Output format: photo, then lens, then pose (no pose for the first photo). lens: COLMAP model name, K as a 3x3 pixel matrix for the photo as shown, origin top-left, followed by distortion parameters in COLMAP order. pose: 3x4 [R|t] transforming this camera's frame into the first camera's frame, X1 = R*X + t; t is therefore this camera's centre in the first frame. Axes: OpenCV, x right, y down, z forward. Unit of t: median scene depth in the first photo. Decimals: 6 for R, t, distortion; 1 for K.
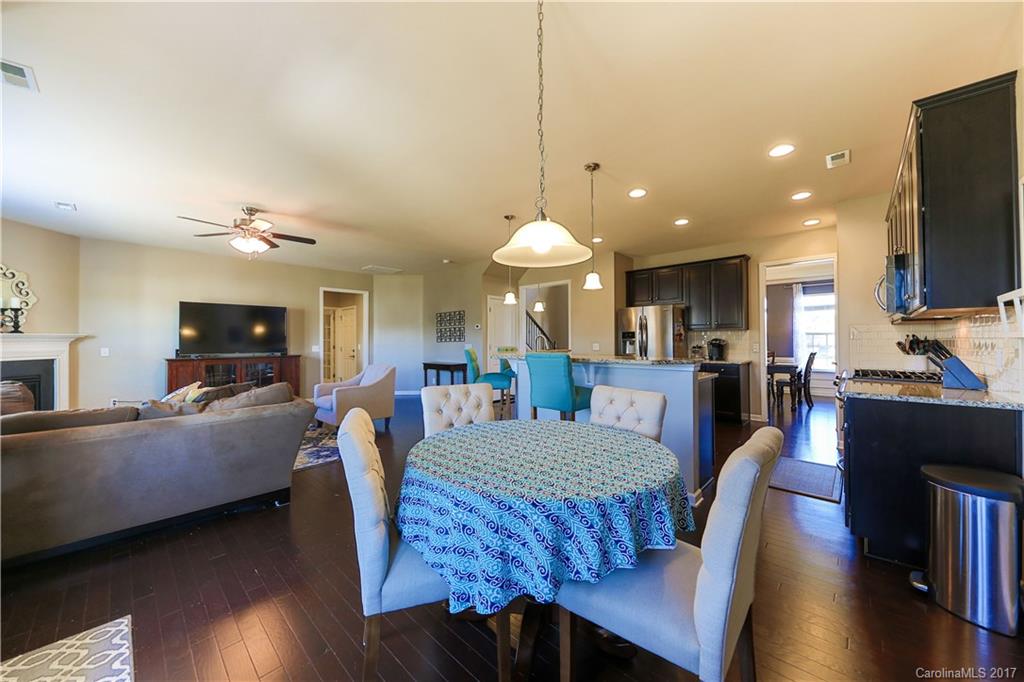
lens RADIAL K [[363.4, 0, 516.6], [0, 363.4, 339.6], [0, 0, 1]] dist [0.000117, 0.000036]
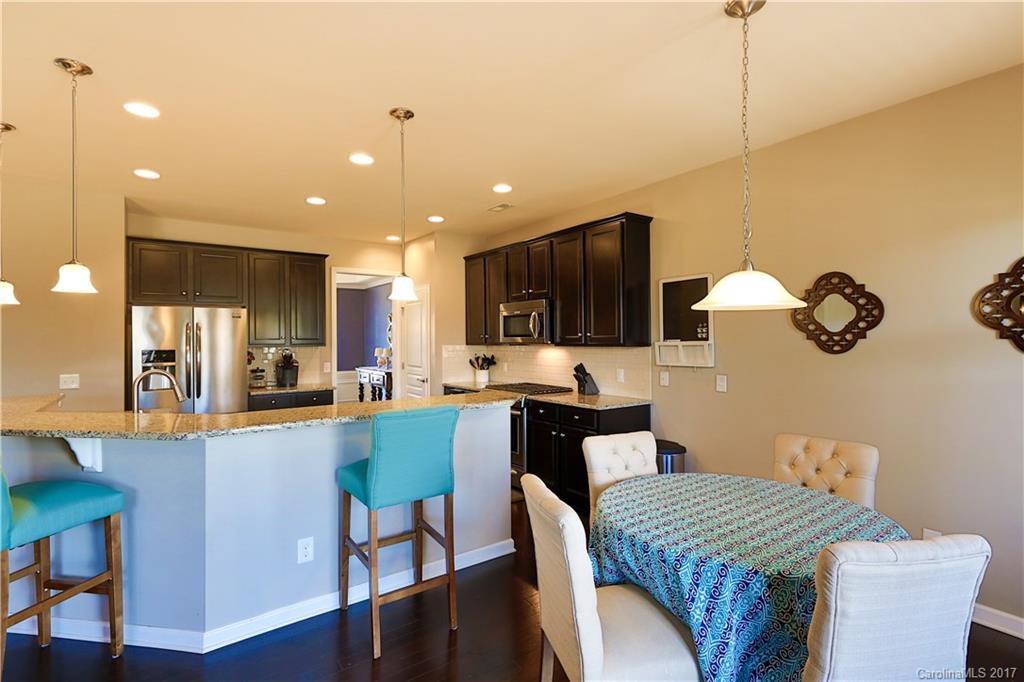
lens RADIAL K [[485.7, 0, 520.3], [0, 485.7, 338.2], [0, 0, 1]] dist [0.002977, 0.000158]
pose [[0.189069, 0.005226, 0.981950, -0.340316], [-0.000819, 0.999986, -0.005165, -0.037414], [-0.981963, 0.000173, 0.189071, 0.347249]]
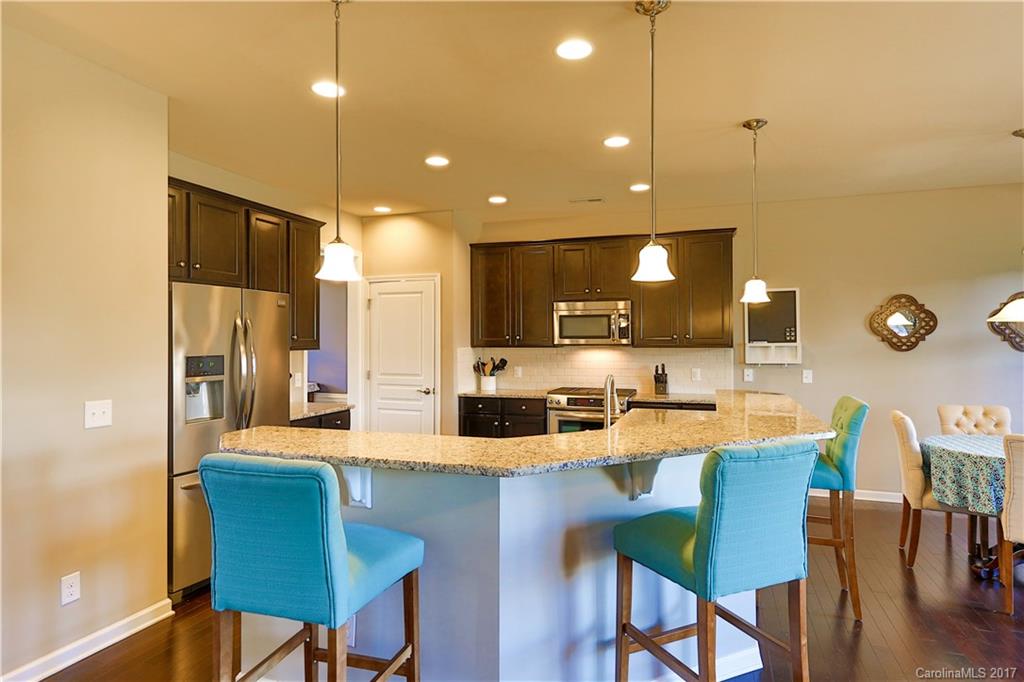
lens RADIAL K [[566.3, 0, 534.3], [0, 566.3, 341.4], [0, 0, 1]] dist [0.007526, 0.001501]
pose [[-0.415537, 0.006958, 0.909550, -0.322921], [-0.000976, 0.999967, -0.008096, -0.031155], [-0.909576, -0.004252, -0.415517, 1.023690]]
